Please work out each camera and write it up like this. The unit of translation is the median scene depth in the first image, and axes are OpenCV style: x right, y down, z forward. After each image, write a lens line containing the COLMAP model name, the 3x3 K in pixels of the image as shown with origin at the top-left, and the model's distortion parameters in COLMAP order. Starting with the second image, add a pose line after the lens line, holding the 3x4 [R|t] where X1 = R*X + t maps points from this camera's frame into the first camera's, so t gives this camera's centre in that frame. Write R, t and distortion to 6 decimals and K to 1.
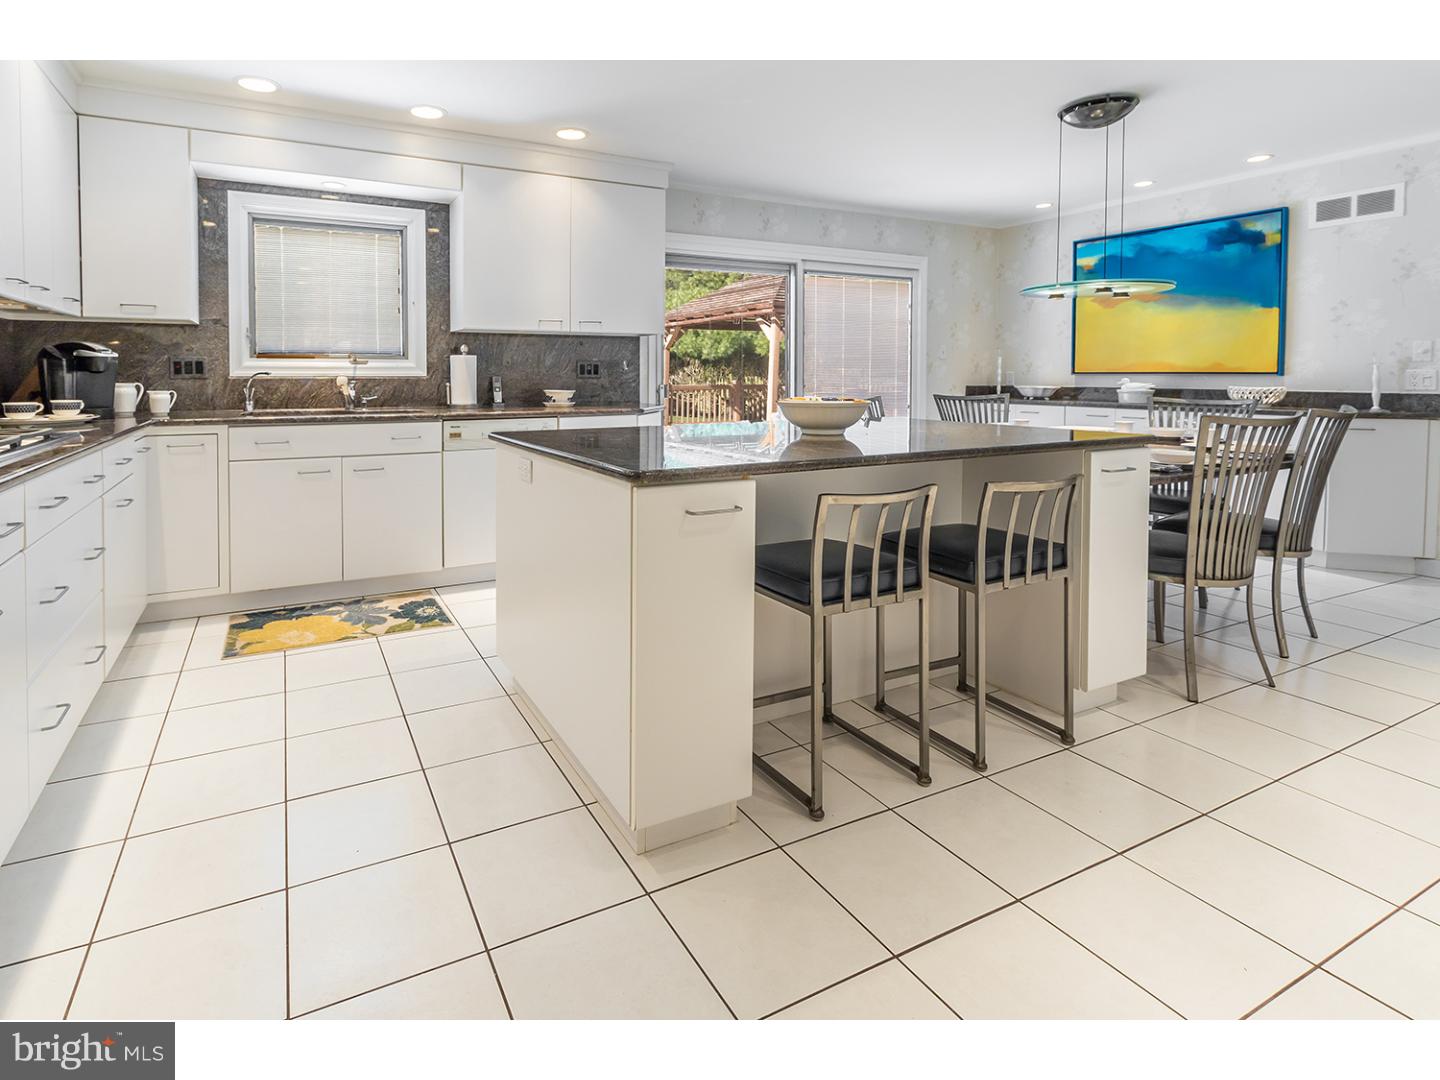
lens RADIAL K [[798.5, 0, 721.4], [0, 798.5, 482.0], [0, 0, 1]] dist [0.000320, 0.000196]
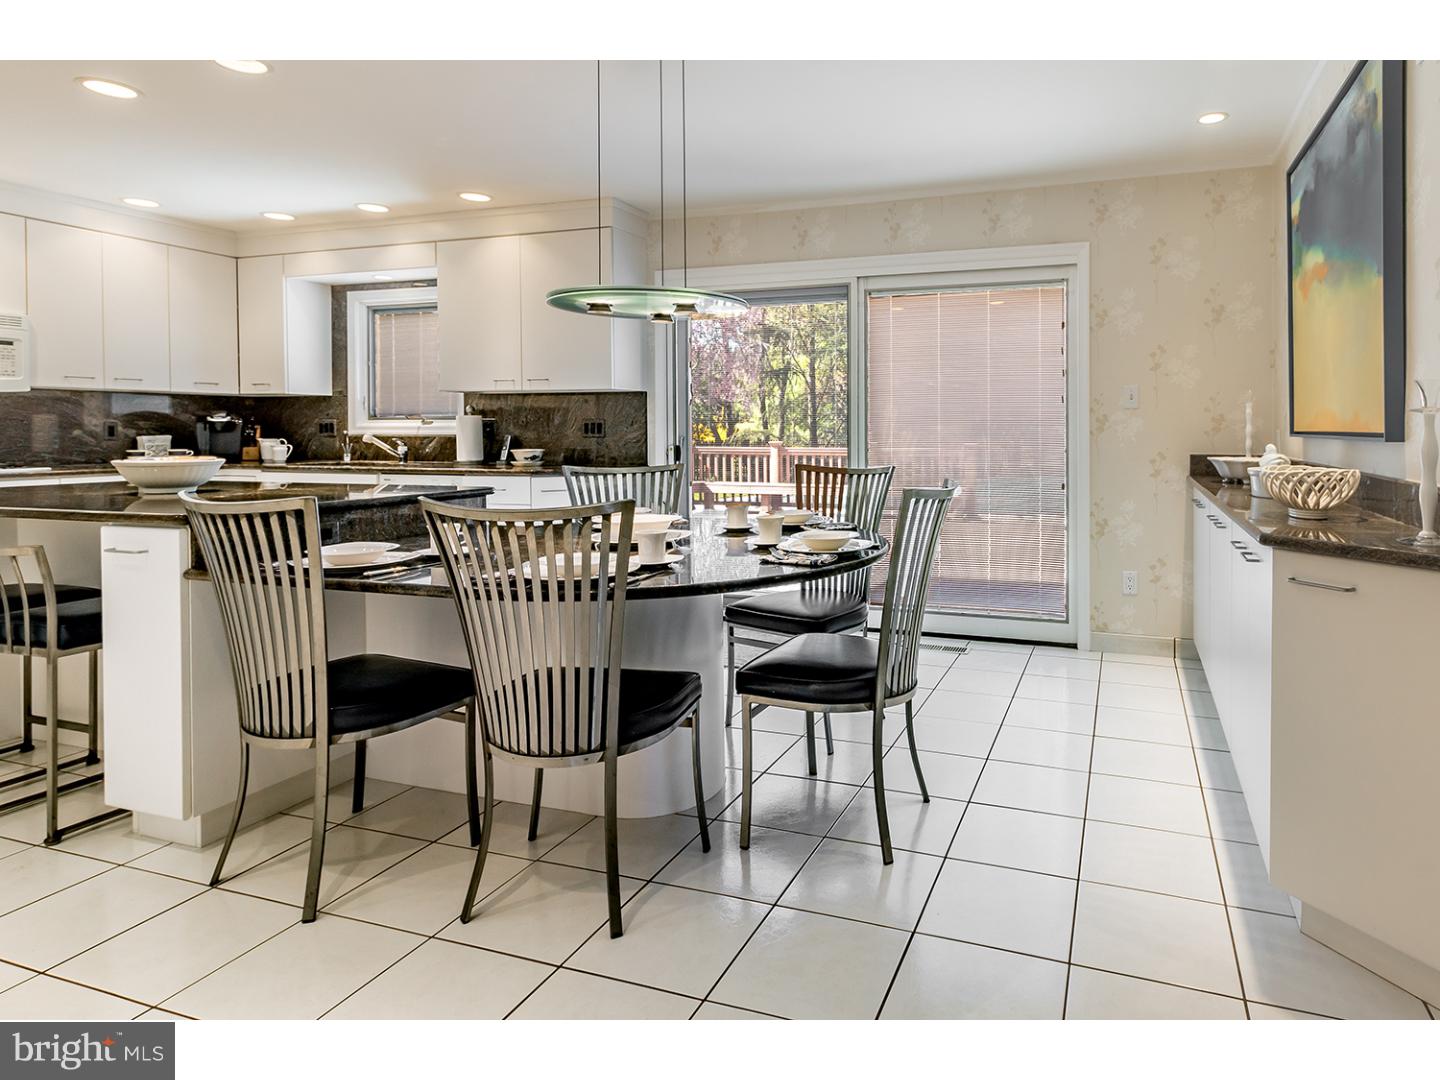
lens RADIAL K [[953.1, 0, 720.0], [0, 953.1, 540.0], [0, 0, 1]] dist [0.001263, -0.000246]
pose [[0.631257, 0.079835, -0.771454, 0.804585], [-0.111220, 0.993725, 0.011830, -0.040538], [0.767558, 0.078333, 0.636175, 0.415003]]
